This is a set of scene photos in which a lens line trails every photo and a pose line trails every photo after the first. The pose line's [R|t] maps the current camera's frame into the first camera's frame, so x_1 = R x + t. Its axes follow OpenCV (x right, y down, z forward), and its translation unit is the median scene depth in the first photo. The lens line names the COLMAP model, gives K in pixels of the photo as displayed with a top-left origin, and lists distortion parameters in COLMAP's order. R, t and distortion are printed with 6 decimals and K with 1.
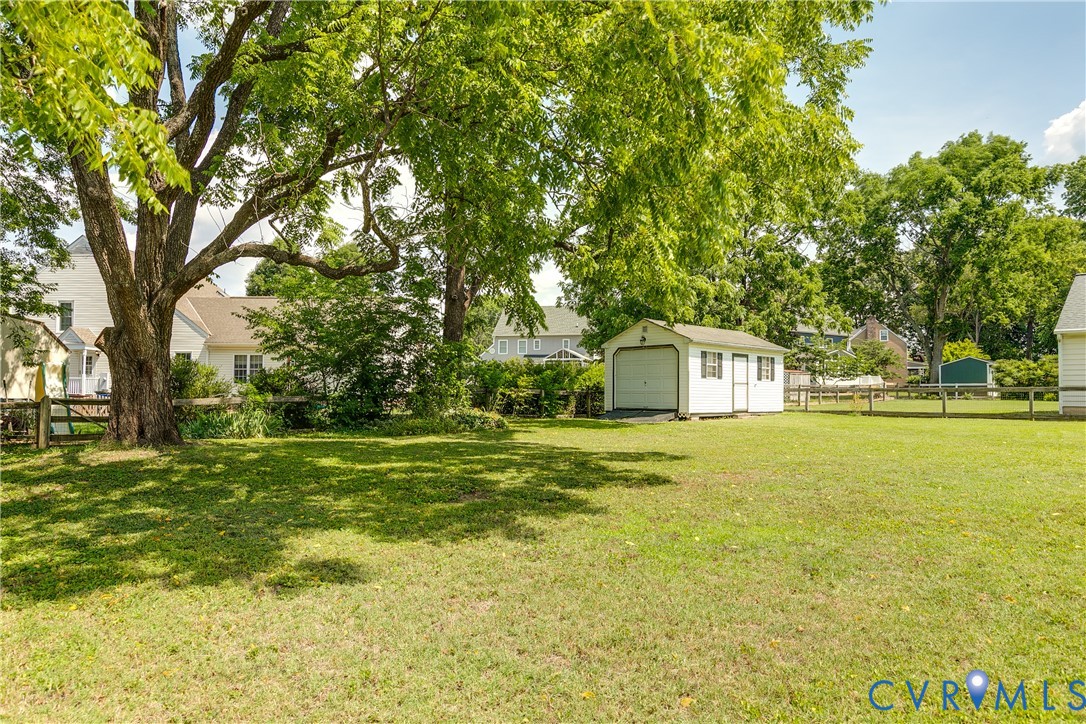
lens RADIAL K [[679.9, 0, 543.0], [0, 679.9, 362.0], [0, 0, 1]] dist [-0.000580, -0.000247]
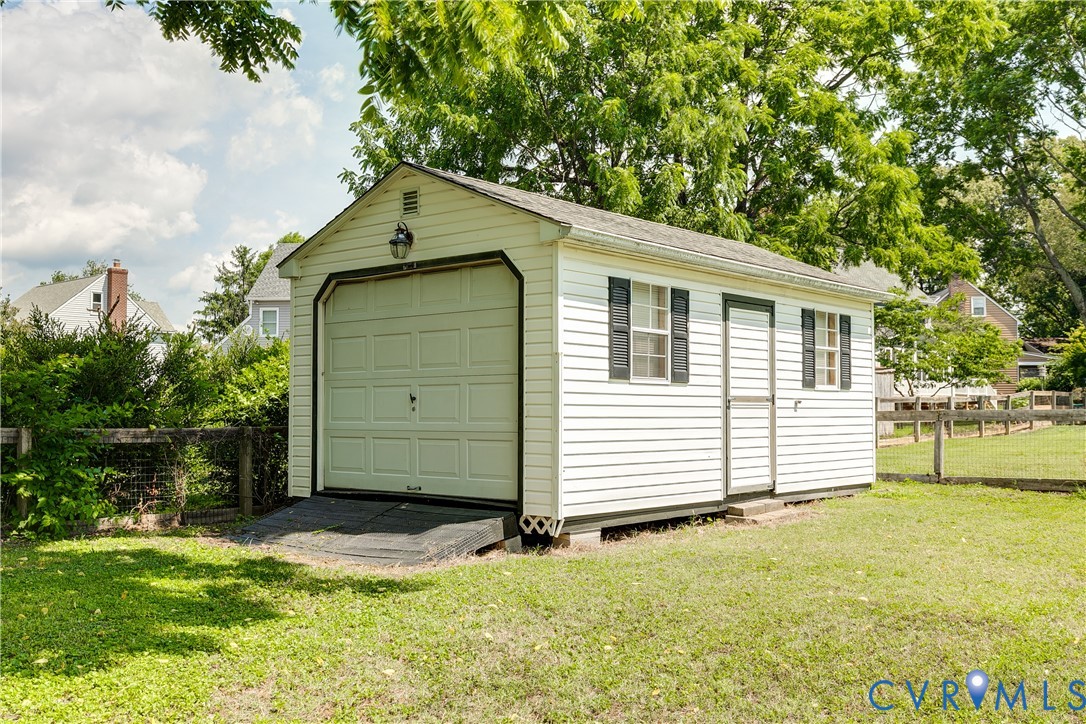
lens RADIAL K [[1076.9, 0, 543.0], [0, 1076.9, 362.0], [0, 0, 1]] dist [0.008742, 0.003920]
pose [[0.993674, -0.002847, 0.112271, 0.152516], [0.002635, 0.999994, 0.002043, 0.014713], [-0.112276, -0.001734, 0.993675, 0.559297]]
